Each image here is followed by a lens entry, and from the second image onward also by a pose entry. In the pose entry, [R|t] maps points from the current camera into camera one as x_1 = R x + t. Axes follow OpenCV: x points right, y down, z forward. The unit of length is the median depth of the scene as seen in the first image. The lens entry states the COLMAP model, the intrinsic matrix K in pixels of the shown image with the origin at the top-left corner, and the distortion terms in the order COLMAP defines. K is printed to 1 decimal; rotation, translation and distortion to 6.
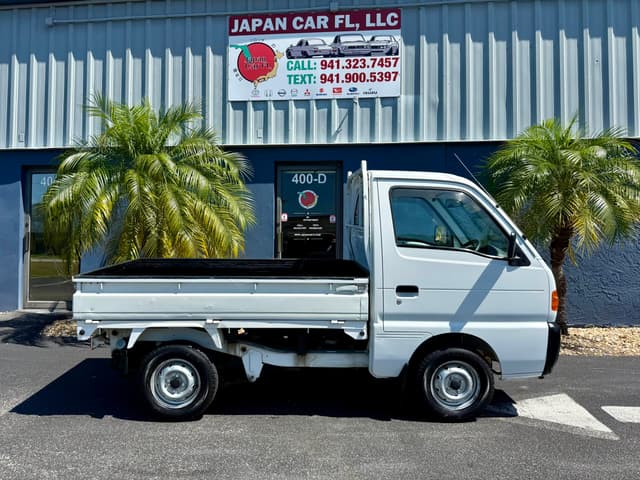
lens RADIAL K [[515.7, 0, 299.9], [0, 515.7, 232.0], [0, 0, 1]] dist [0.115087, -0.201671]
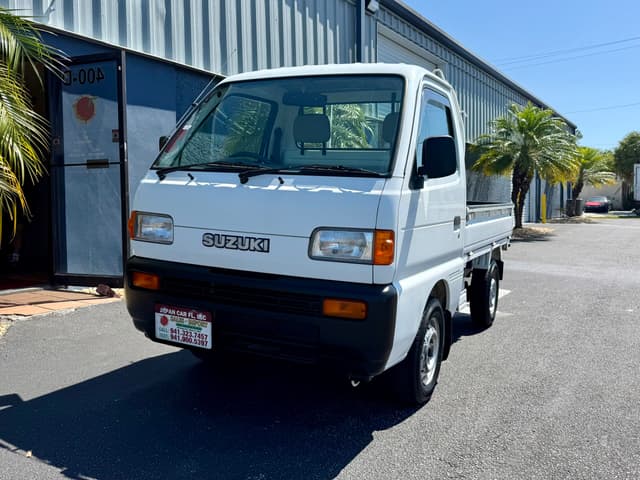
lens RADIAL K [[552.8, 0, 339.3], [0, 552.8, 224.1], [0, 0, 1]] dist [0.090619, -0.145478]
pose [[0.424589, -0.040294, 0.904489, -0.428819], [-0.018437, 0.998417, 0.053134, 0.033851], [-0.905198, -0.039236, 0.423174, 0.352129]]
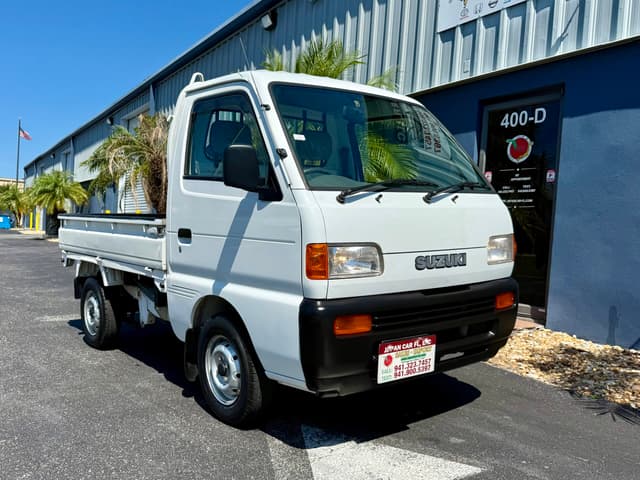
lens RADIAL K [[573.0, 0, 277.3], [0, 573.0, 256.3], [0, 0, 1]] dist [0.092195, -0.170744]
pose [[0.586848, 0.060313, -0.807447, 0.463860], [-0.023976, 0.998079, 0.057127, 0.043567], [0.809342, -0.014166, 0.587167, 0.287392]]
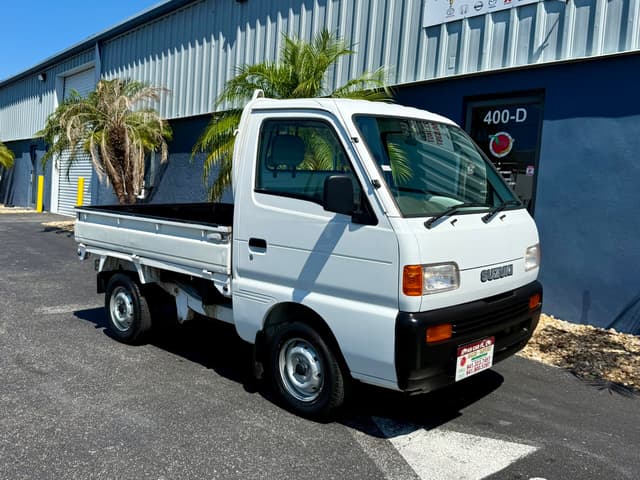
lens RADIAL K [[595.8, 0, 309.7], [0, 595.8, 233.5], [0, 0, 1]] dist [0.116900, -0.233606]
pose [[0.716203, 0.080160, -0.693273, 0.439789], [-0.036750, 0.996335, 0.077235, 0.008493], [0.696924, -0.029838, 0.716524, 0.175643]]
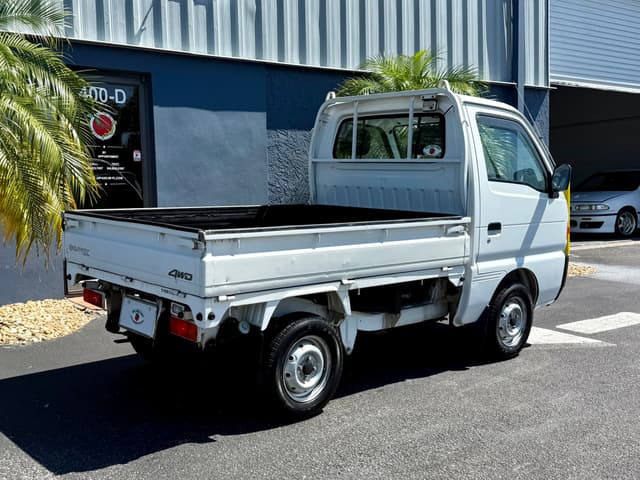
lens RADIAL K [[694.1, 0, 246.0], [0, 694.1, 253.7], [0, 0, 1]] dist [0.137944, -0.279238]
pose [[0.779369, -0.073610, 0.622226, -0.435563], [0.010278, 0.994443, 0.104770, 0.010691], [-0.626481, -0.075259, 0.775795, 0.142177]]
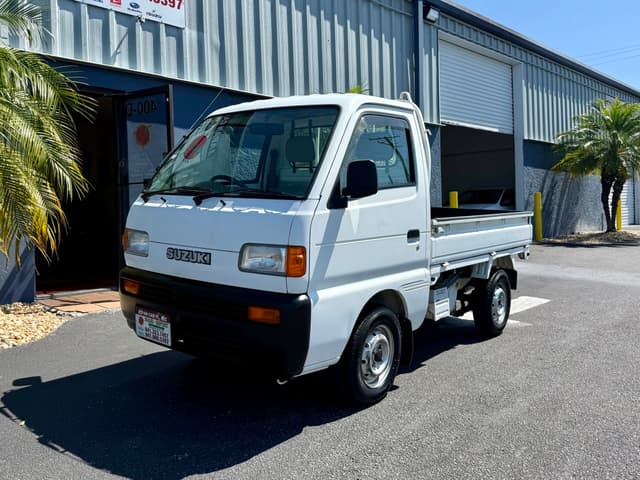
lens RADIAL K [[548.1, 0, 321.3], [0, 548.1, 208.4], [0, 0, 1]] dist [0.096969, -0.167861]
pose [[0.612410, -0.018279, 0.790329, -0.405587], [0.000952, 0.999749, 0.022384, 0.021760], [-0.790540, -0.012956, 0.612274, 0.238863]]
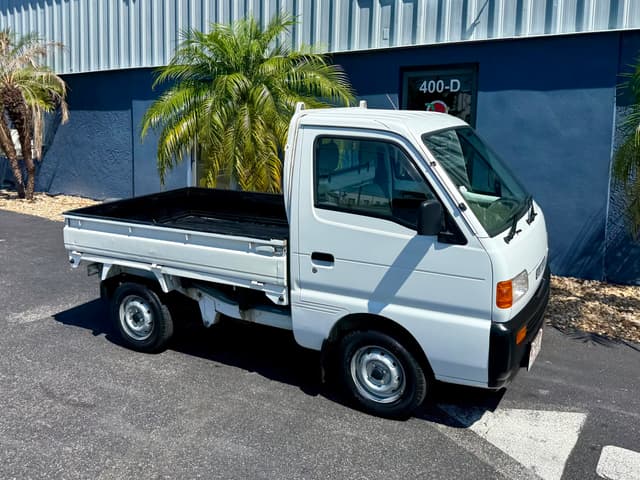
lens RADIAL K [[575.0, 0, 315.5], [0, 575.0, 196.6], [0, 0, 1]] dist [0.106804, -0.197140]
pose [[0.871679, 0.064644, -0.485796, 0.309513], [0.002846, 0.990578, 0.136920, -0.056929], [0.490070, -0.120733, 0.863282, 0.085021]]
